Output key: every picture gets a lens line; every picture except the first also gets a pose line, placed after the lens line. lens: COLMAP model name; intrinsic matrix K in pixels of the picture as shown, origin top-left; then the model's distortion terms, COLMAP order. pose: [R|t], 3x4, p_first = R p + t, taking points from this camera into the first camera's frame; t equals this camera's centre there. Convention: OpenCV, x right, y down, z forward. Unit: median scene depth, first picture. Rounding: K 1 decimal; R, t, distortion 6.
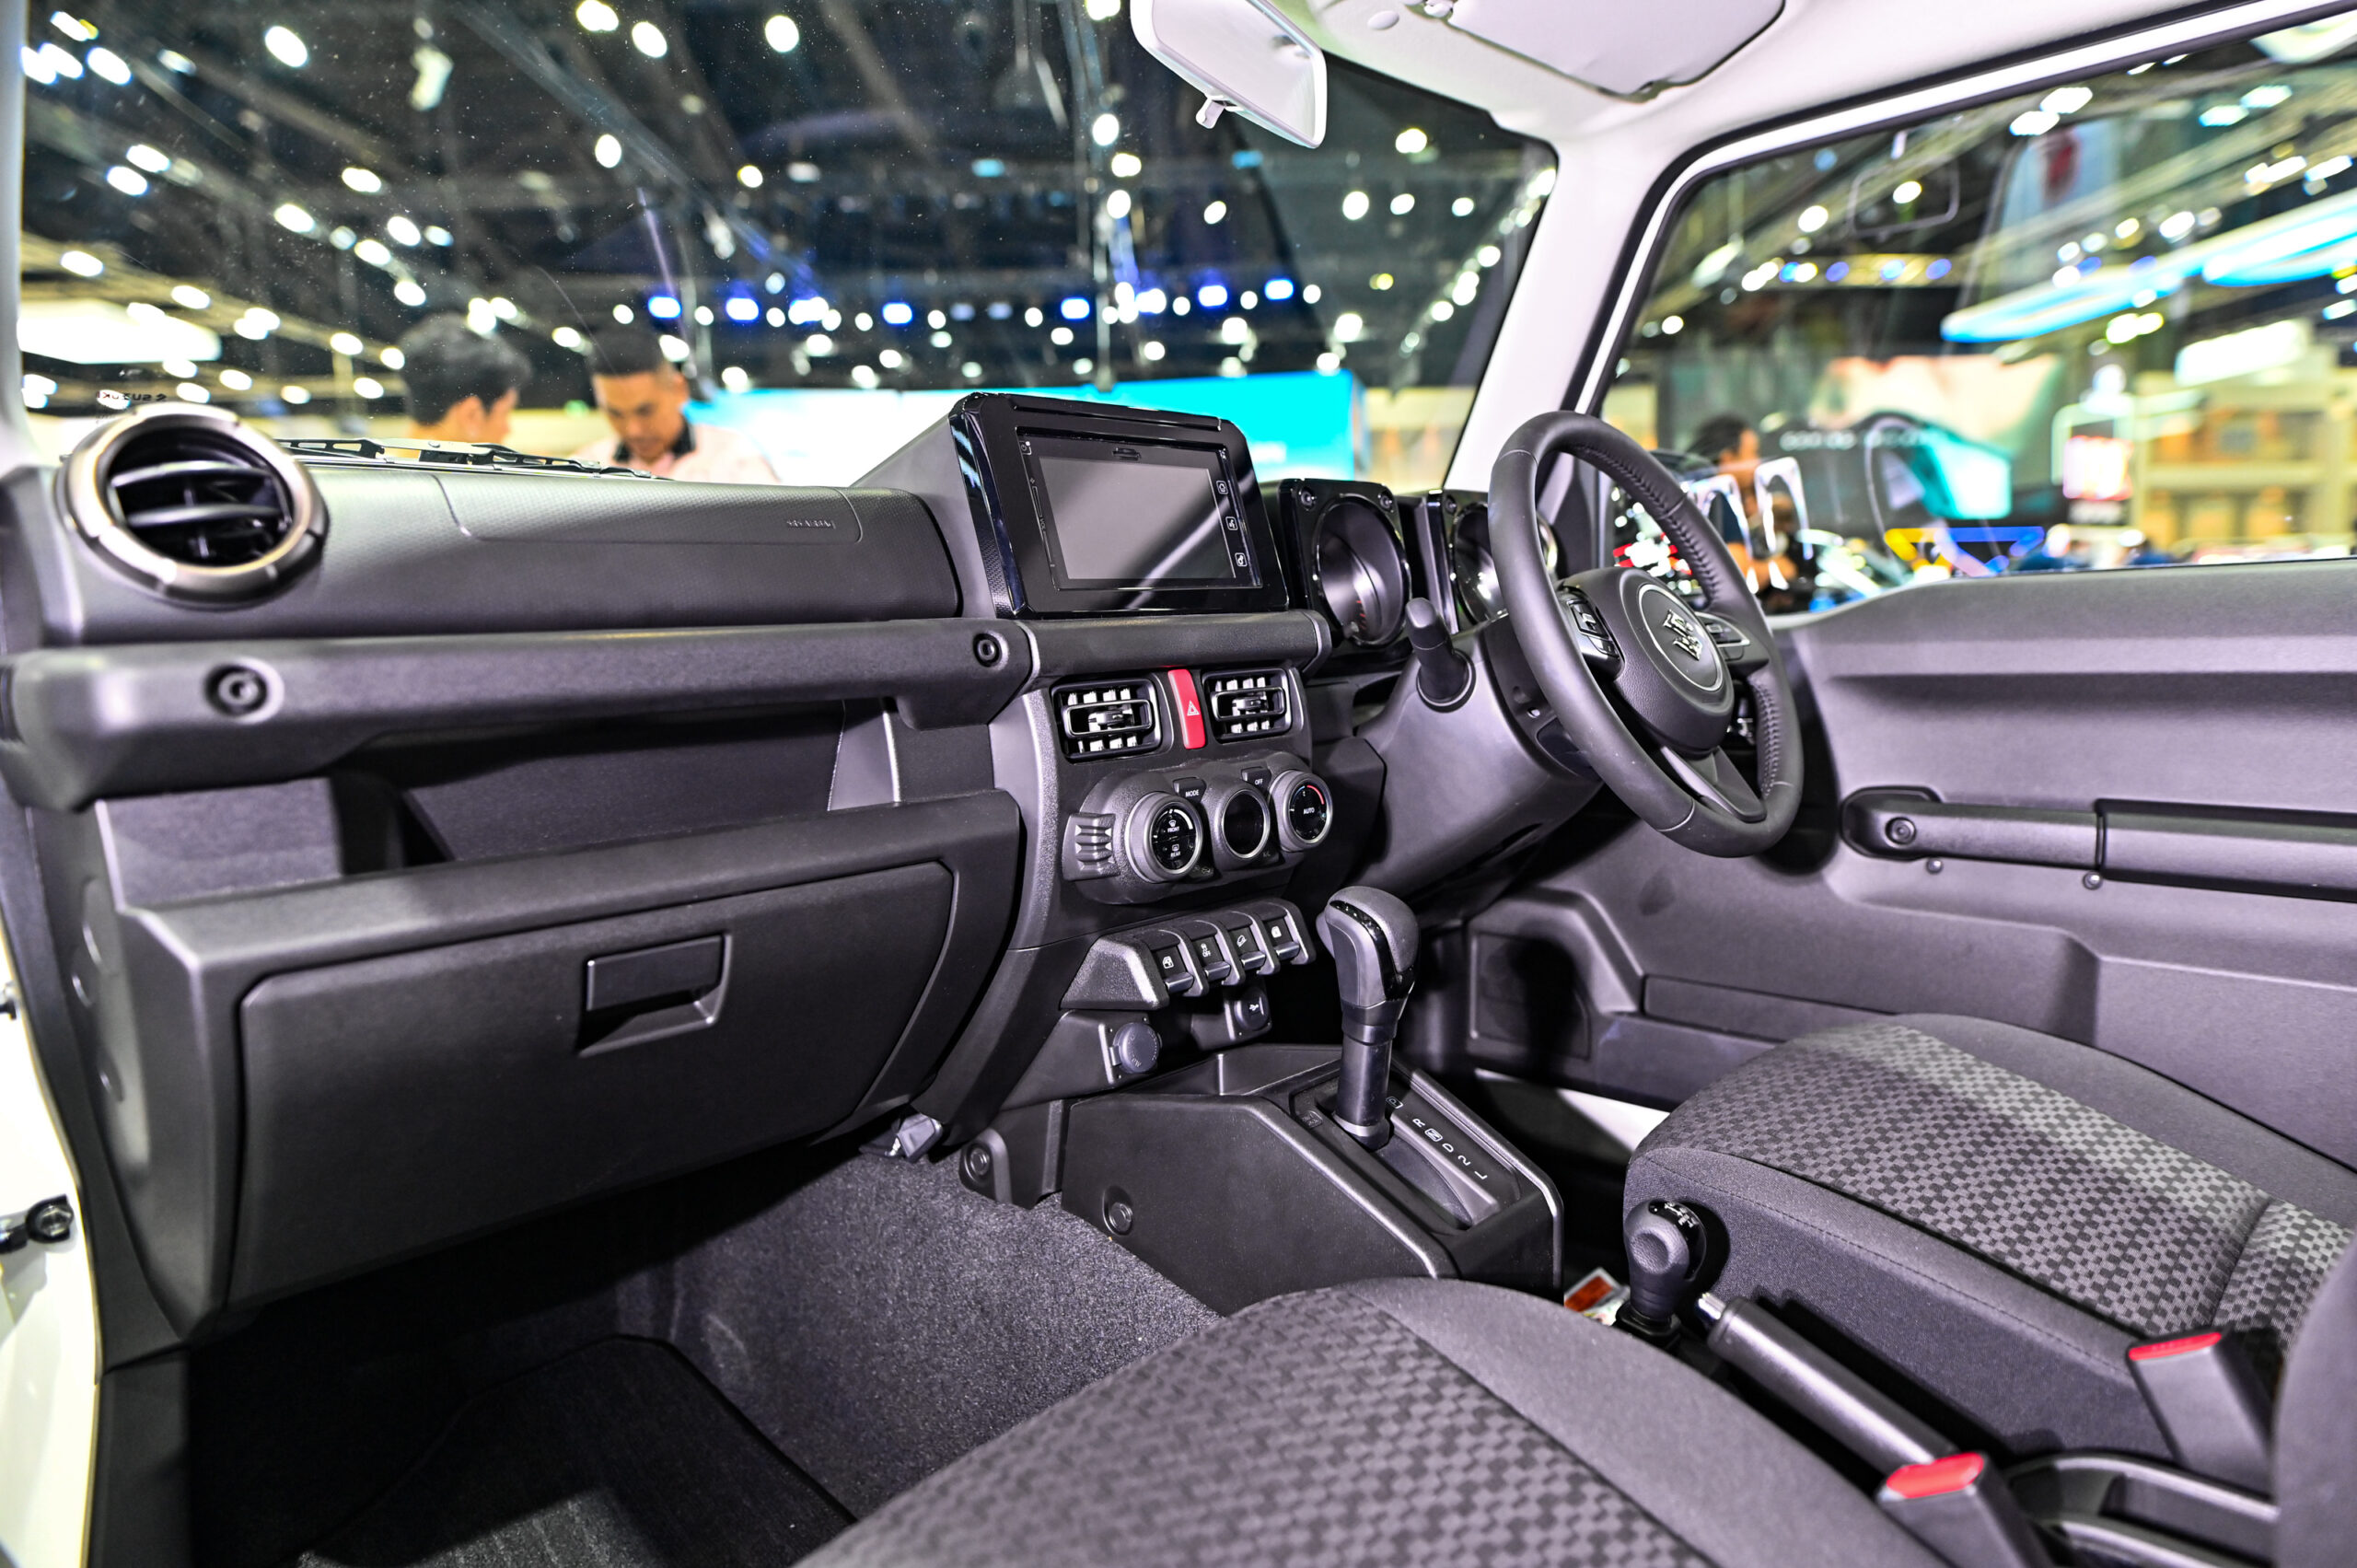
lens RADIAL K [[1355.8, 0, 1178.5], [0, 1355.8, 784.0], [0, 0, 1]] dist [-0.023905, -0.000287]
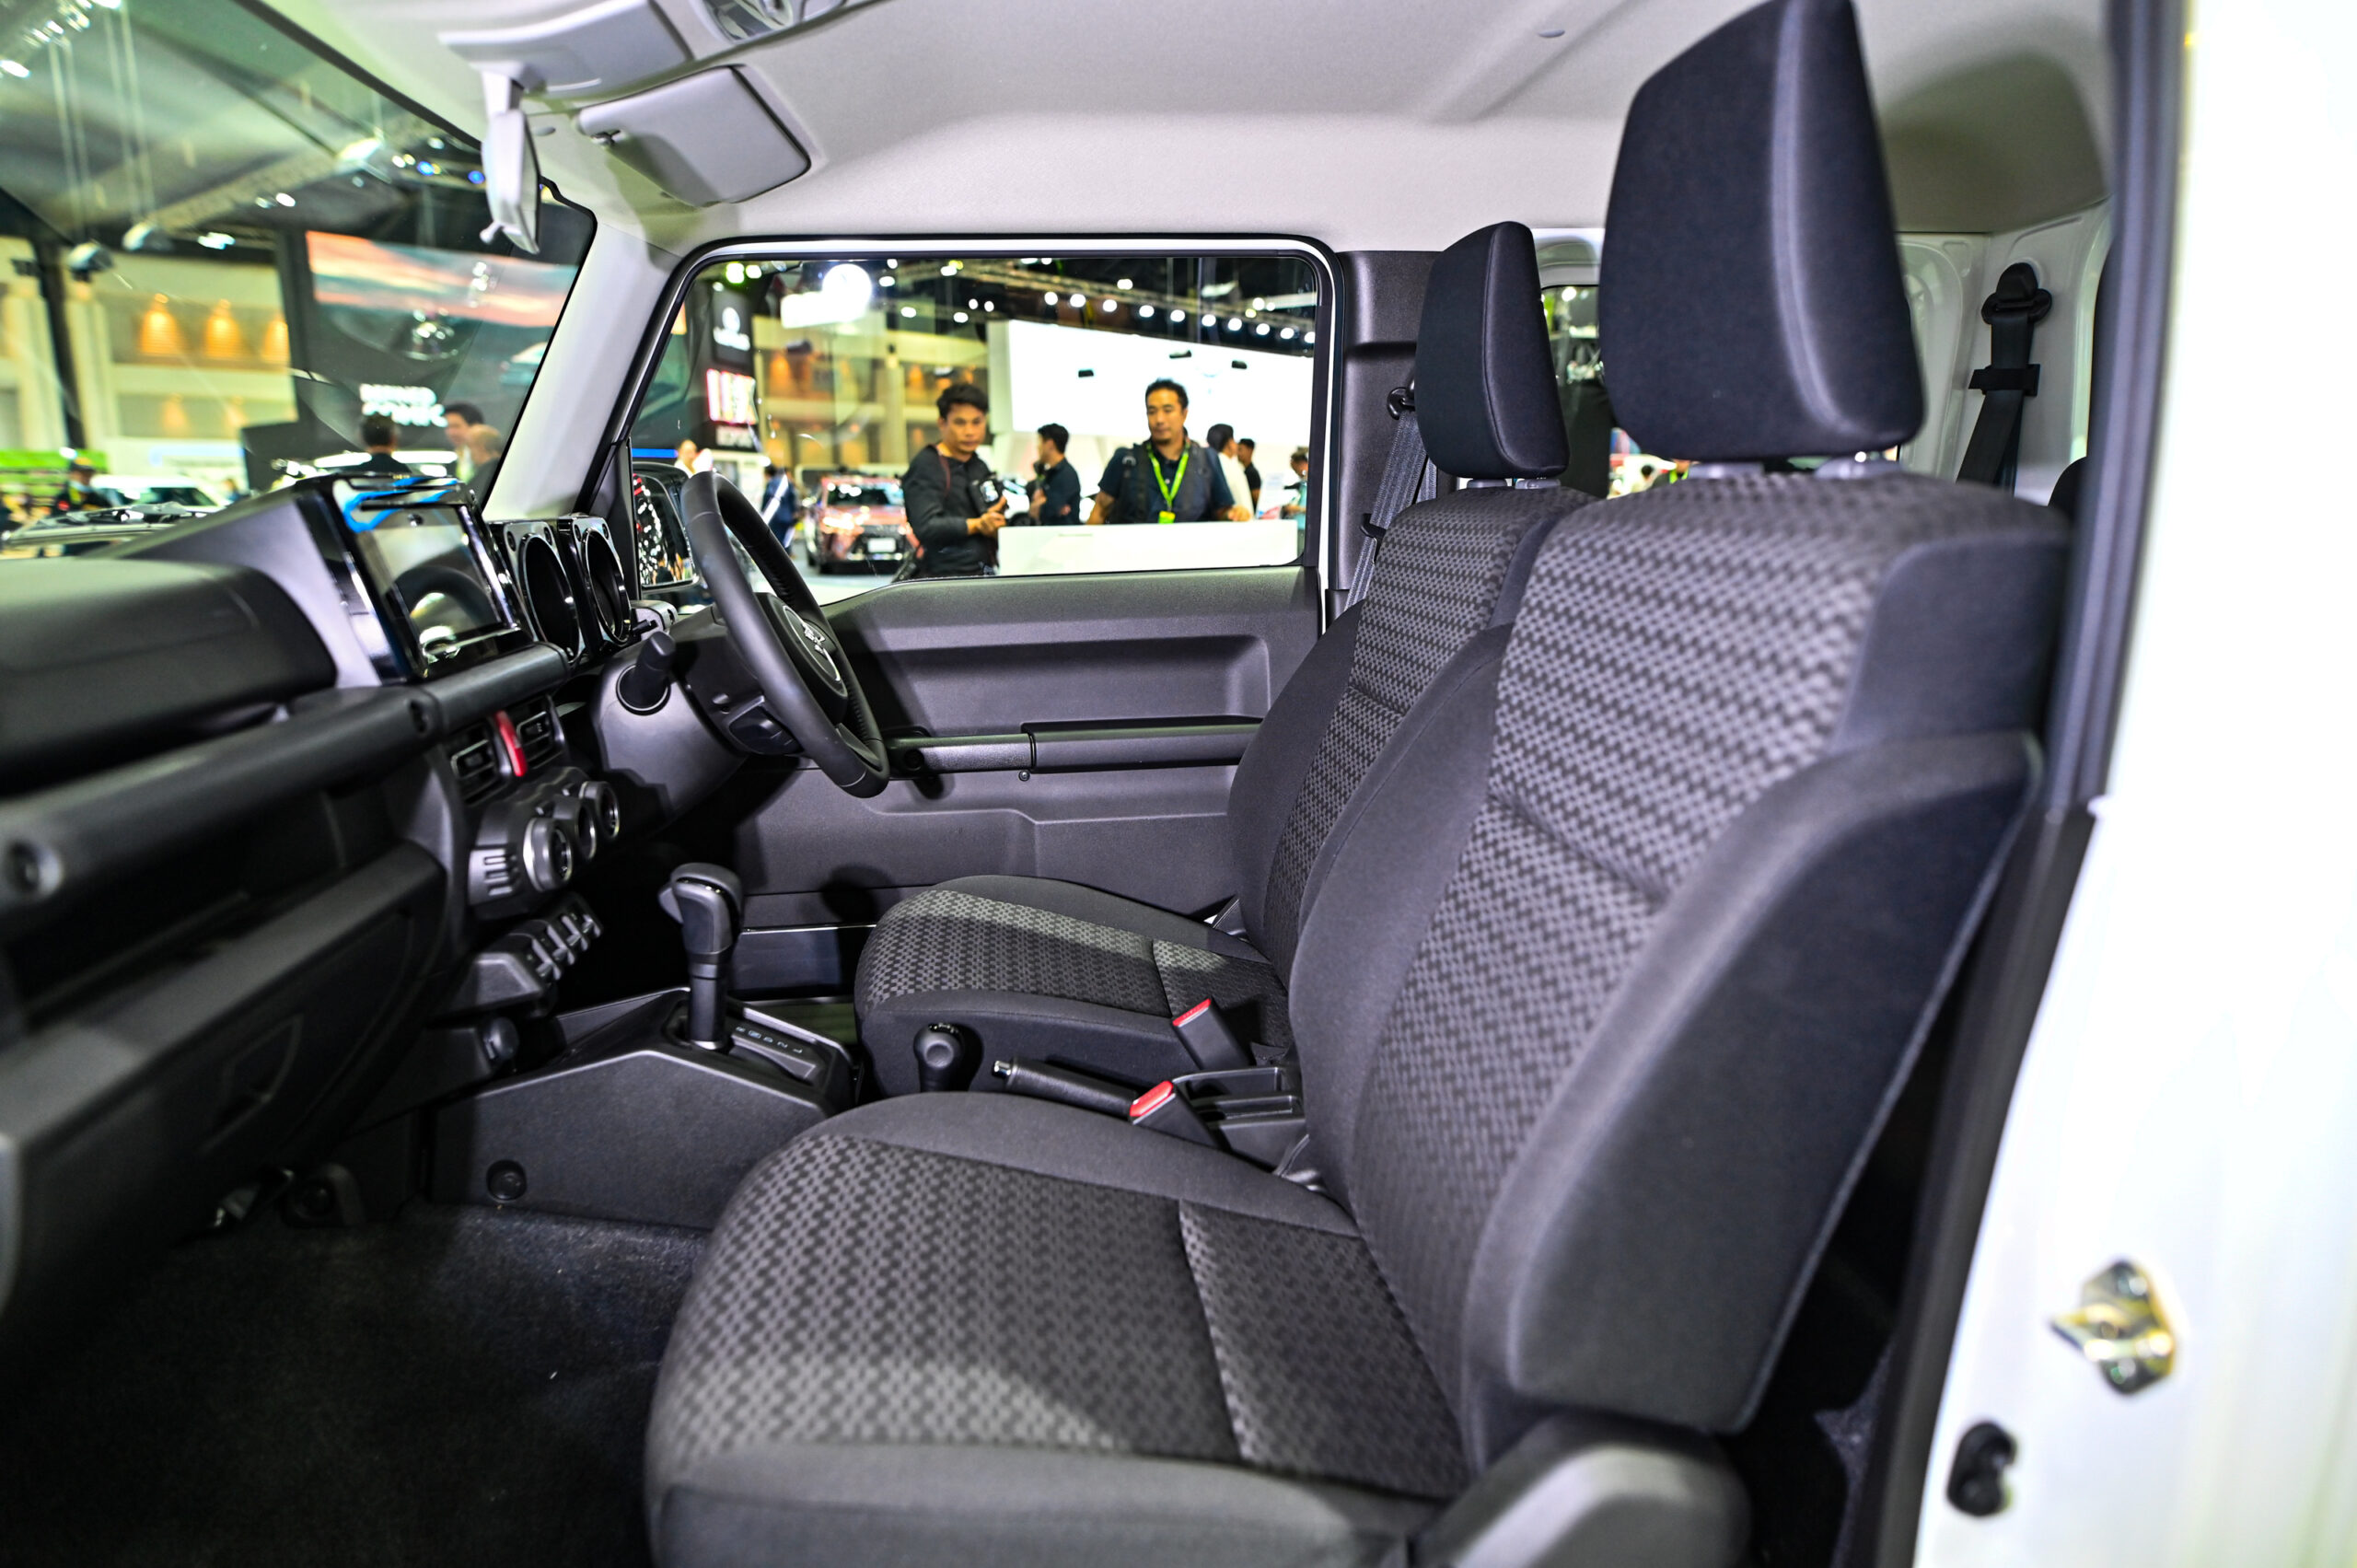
lens RADIAL K [[1355.8, 0, 1178.5], [0, 1355.8, 784.0], [0, 0, 1]] dist [-0.023905, -0.000287]
pose [[0.613857, -0.141386, 0.776653, -0.489190], [0.090770, 0.989947, 0.108472, -0.081471], [-0.784181, 0.003911, 0.620519, -0.141750]]
